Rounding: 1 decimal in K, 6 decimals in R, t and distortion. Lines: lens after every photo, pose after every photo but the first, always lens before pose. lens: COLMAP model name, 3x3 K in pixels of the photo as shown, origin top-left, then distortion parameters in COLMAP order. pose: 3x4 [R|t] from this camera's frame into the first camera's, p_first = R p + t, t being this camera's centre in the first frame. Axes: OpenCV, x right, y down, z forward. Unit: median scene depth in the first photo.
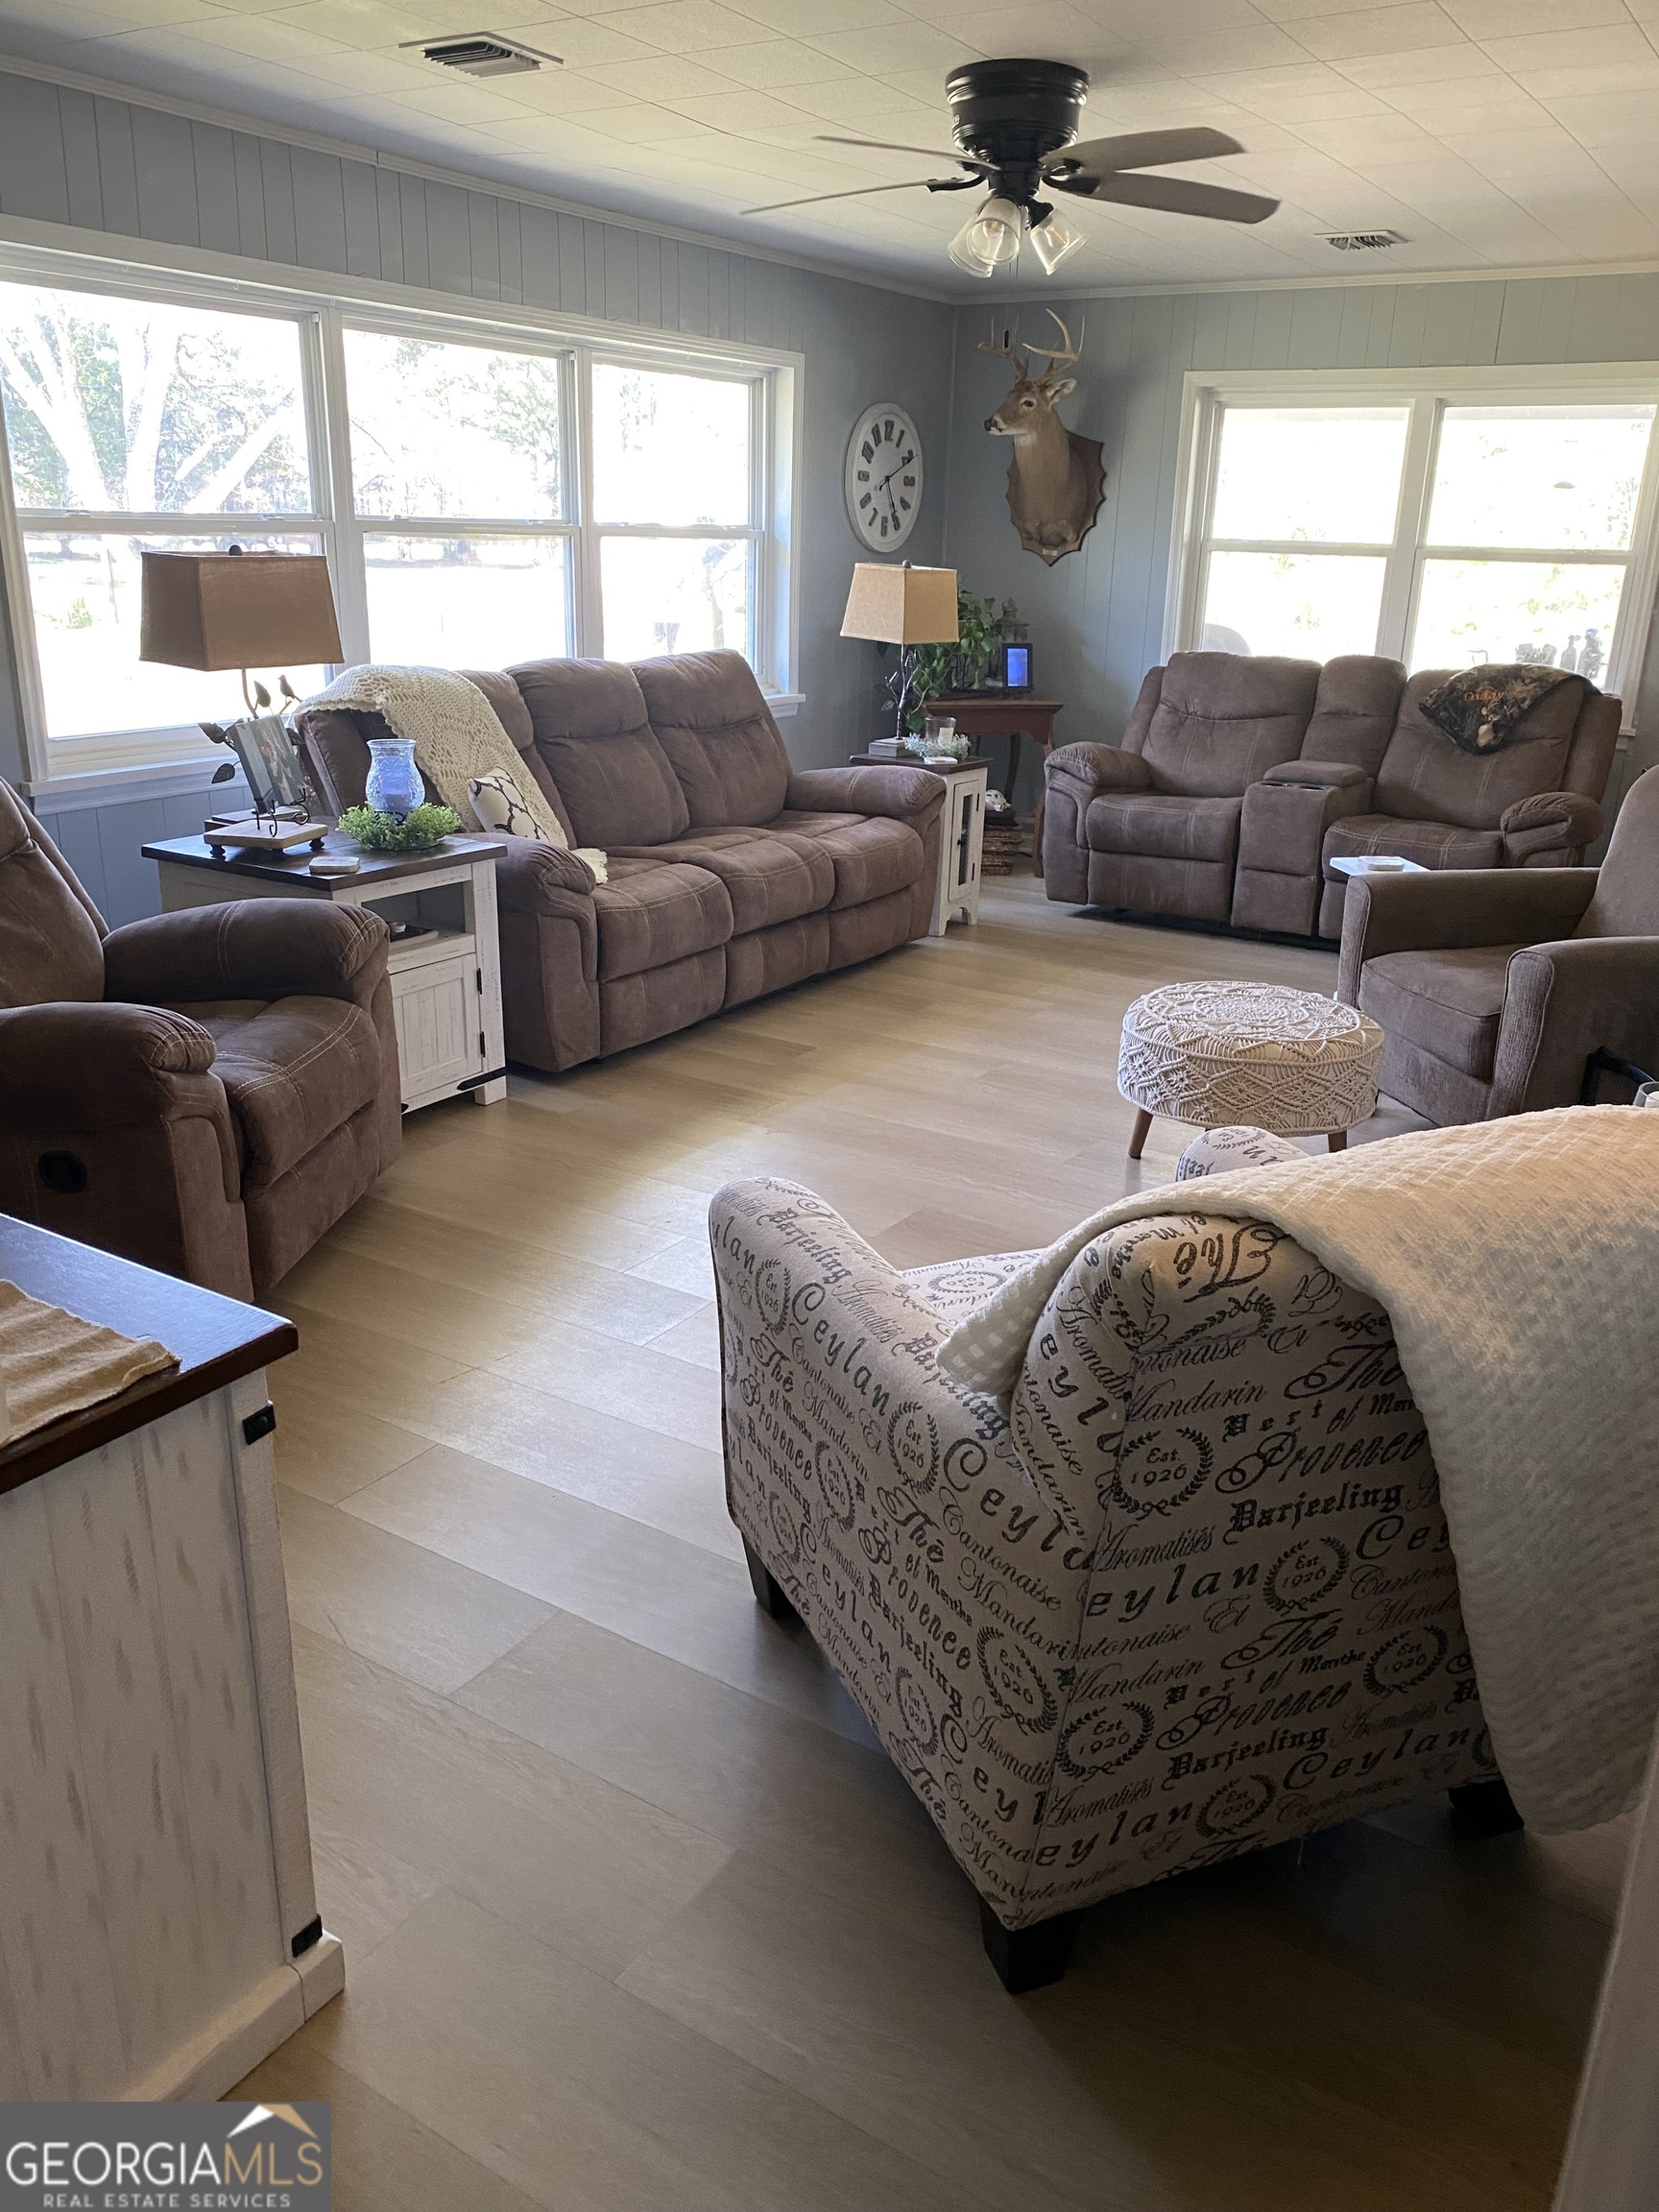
lens RADIAL K [[1694.6, 0, 829.5], [0, 1694.6, 1106.0], [0, 0, 1]] dist [0.055711, -0.103906]
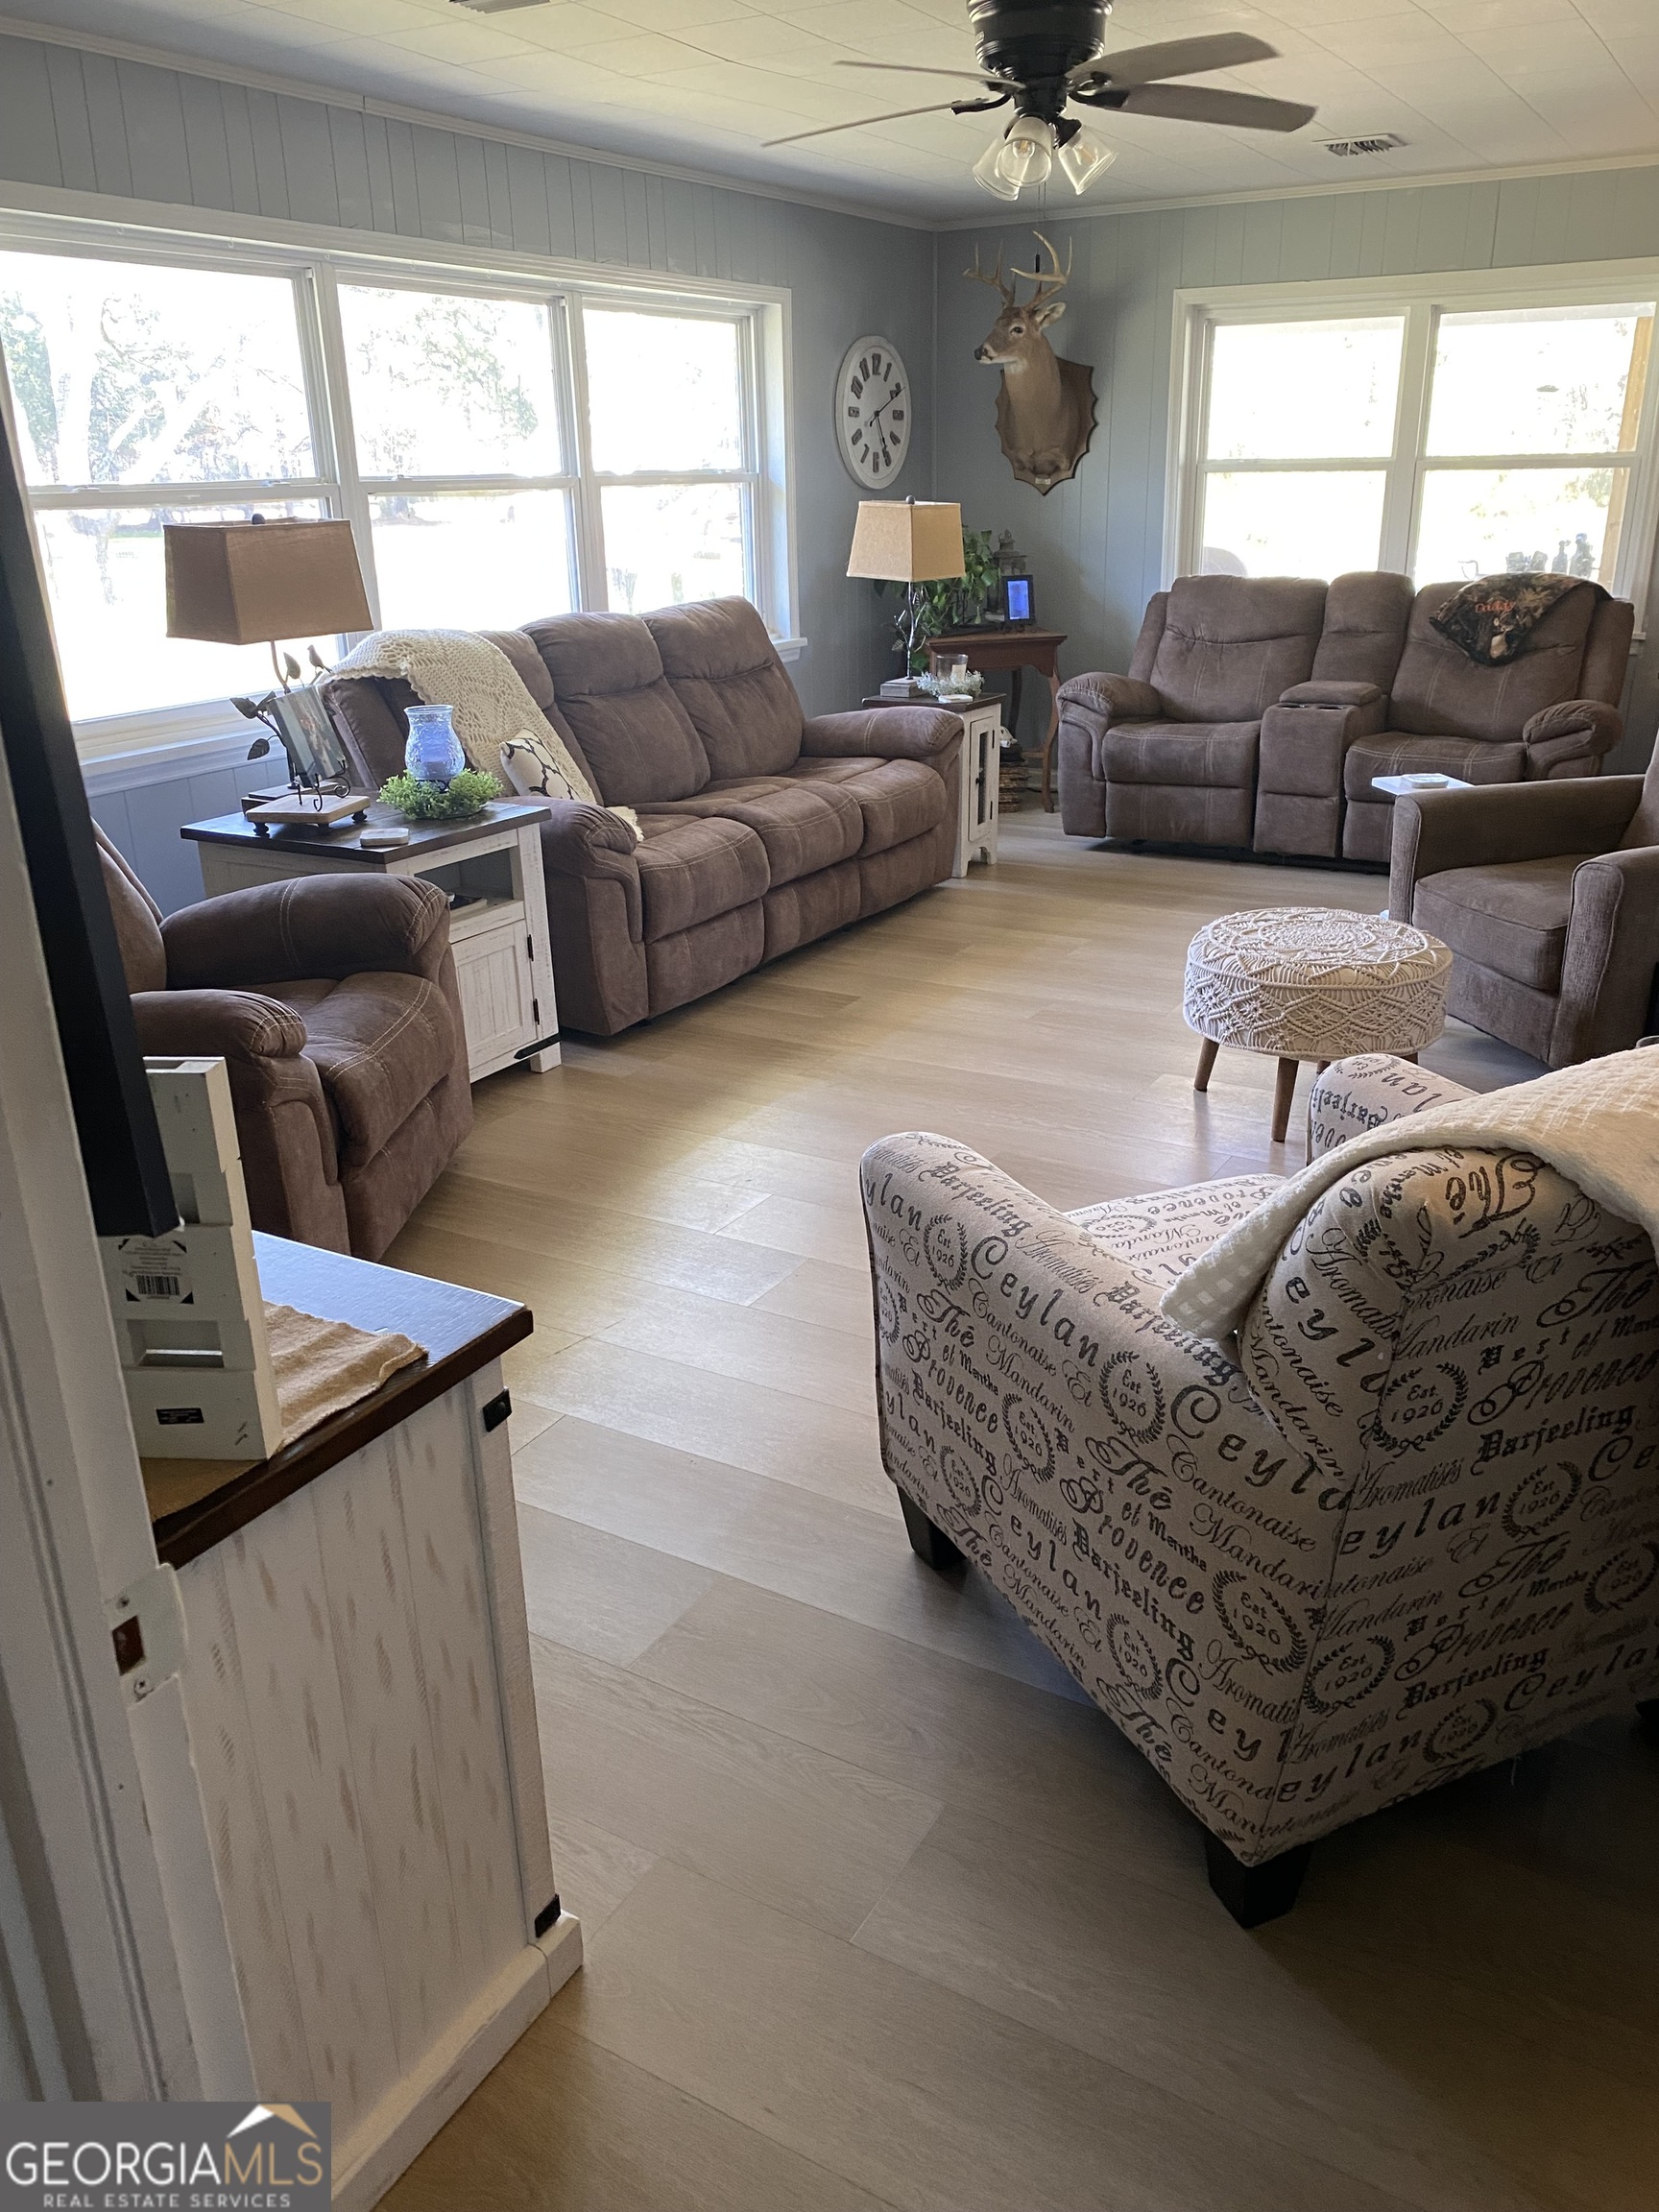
lens RADIAL K [[1695.7, 0, 834.3], [0, 1695.7, 1111.7], [0, 0, 1]] dist [0.033256, -0.050506]
pose [[0.998339, -0.054497, 0.018665, -0.049541], [0.053801, 0.997905, 0.035923, -0.003820], [-0.020584, -0.034859, 0.999180, 0.006096]]
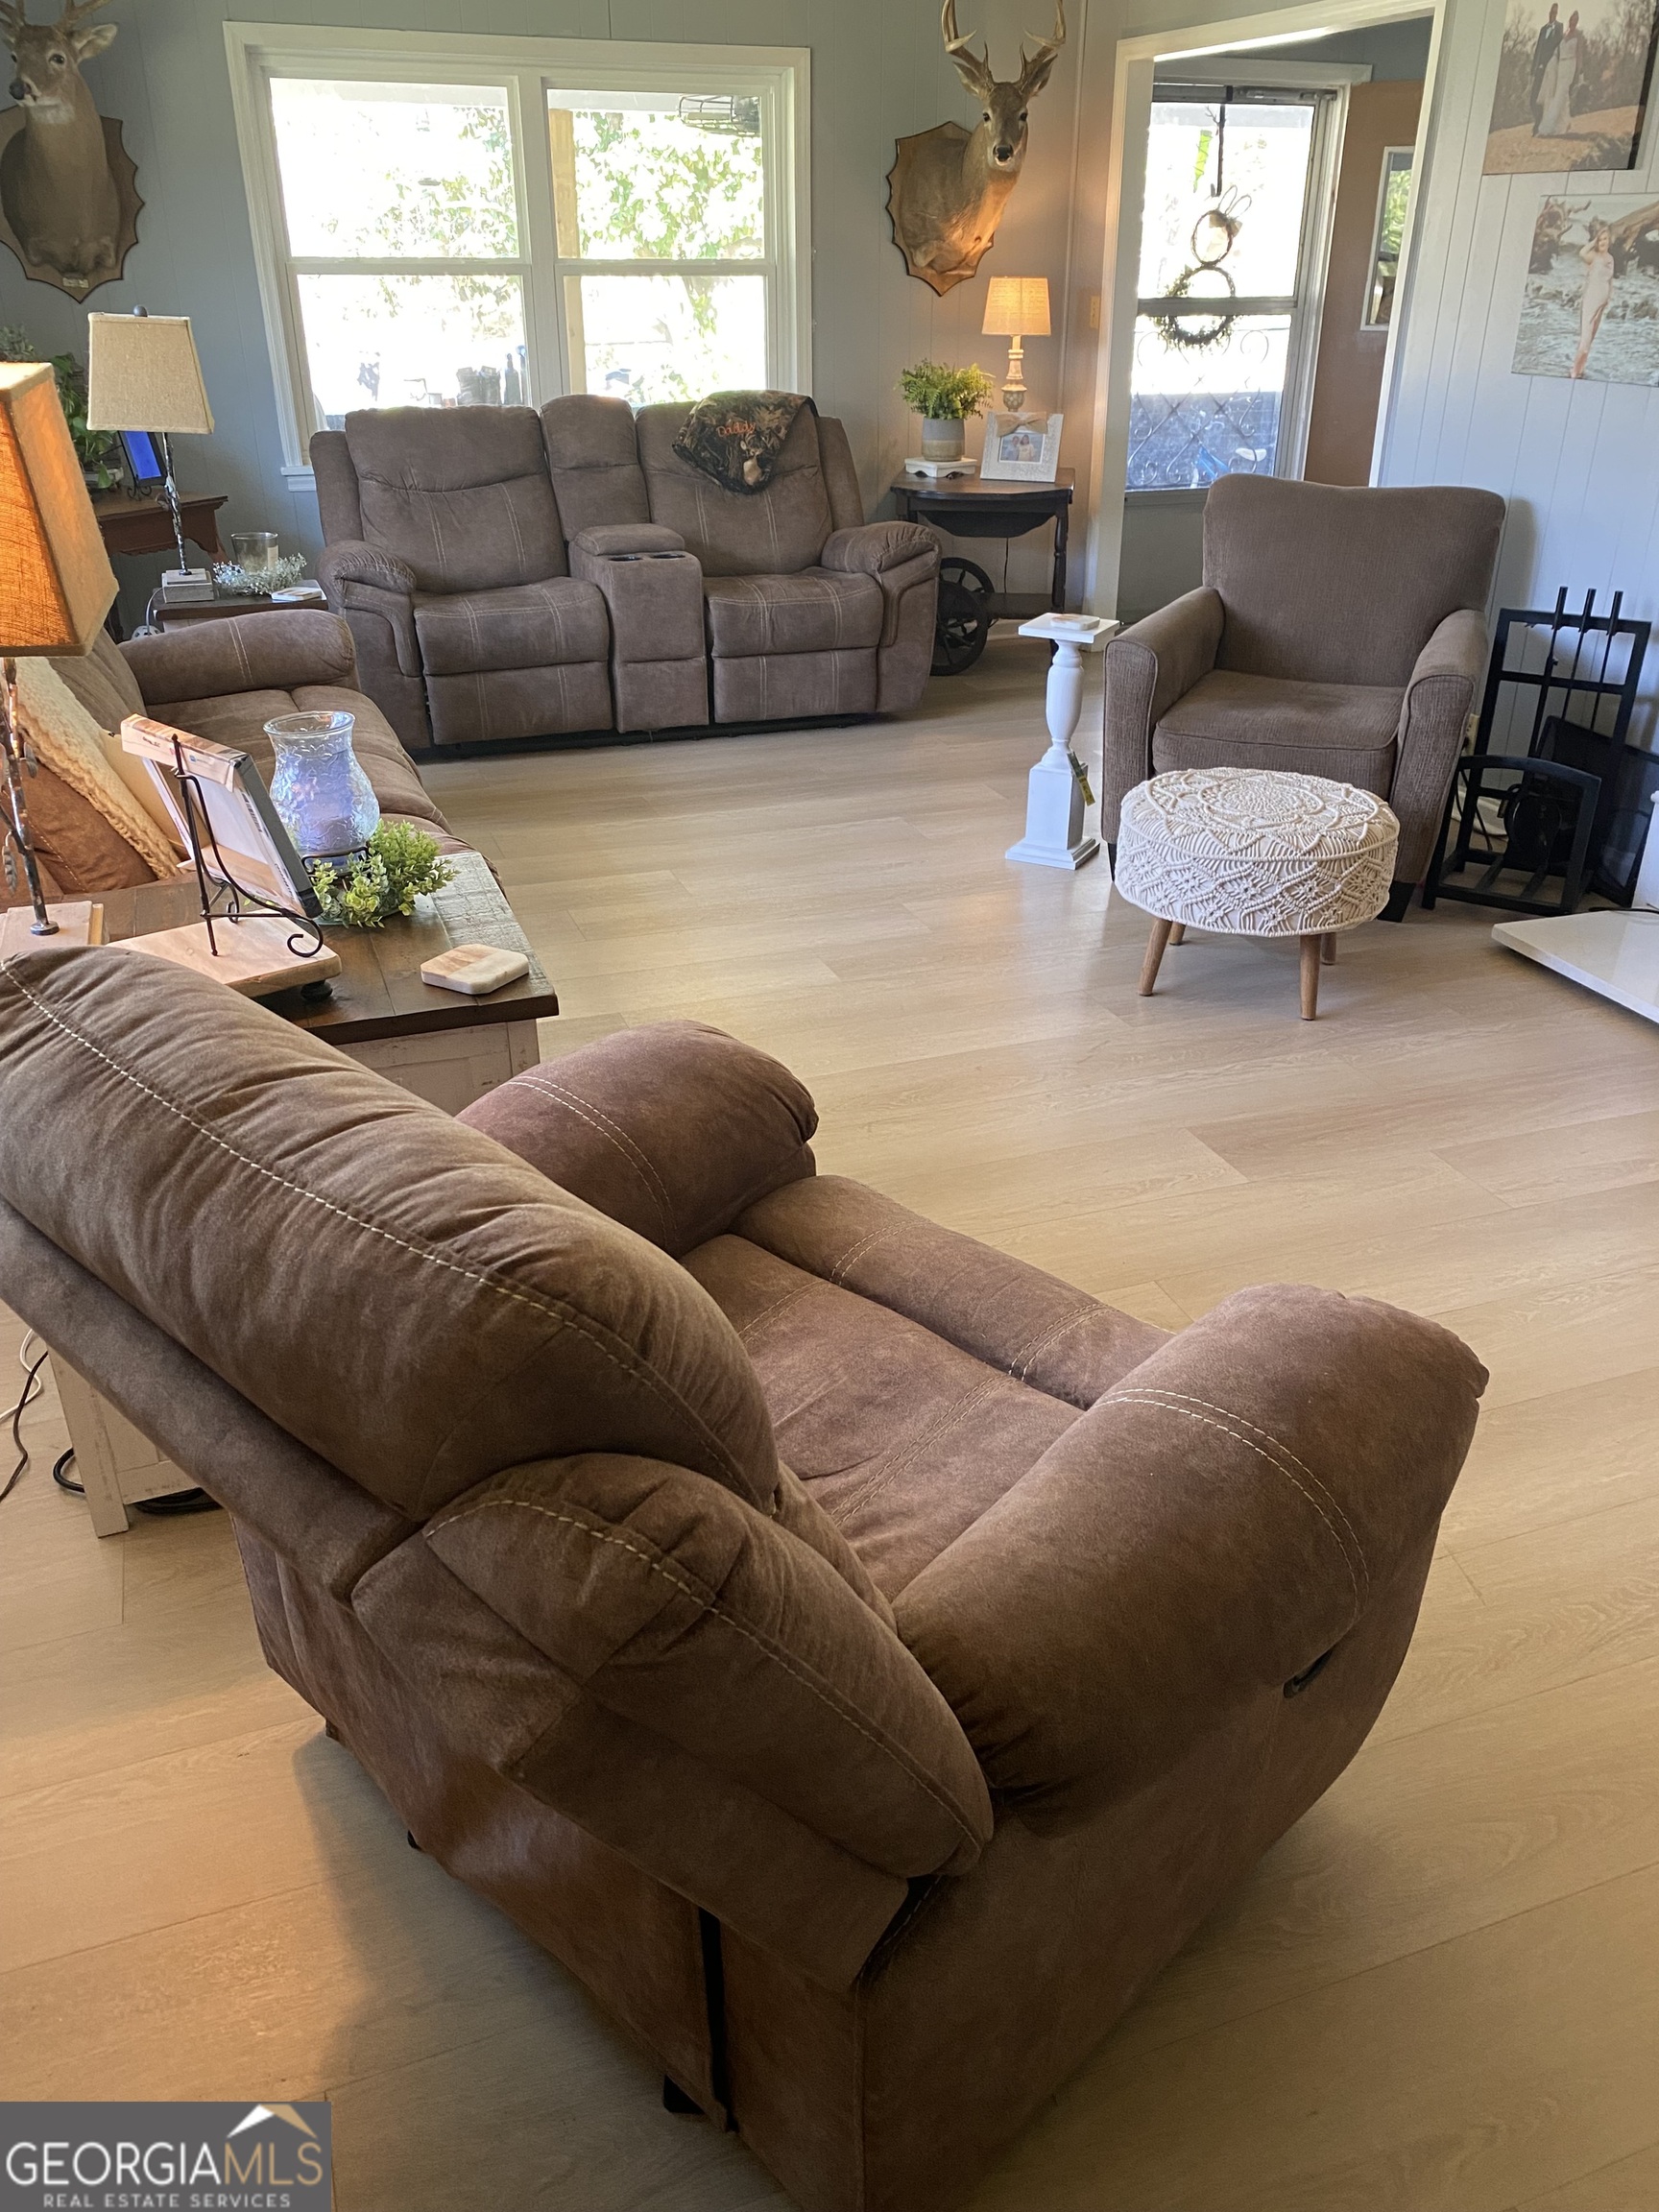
lens RADIAL K [[1736.2, 0, 777.2], [0, 1736.2, 1109.2], [0, 0, 1]] dist [0.032904, -0.007316]
pose [[0.641448, -0.364763, 0.674902, -0.518926], [0.268583, 0.930833, 0.247816, -0.172130], [-0.718615, 0.022306, 0.695050, 0.459123]]
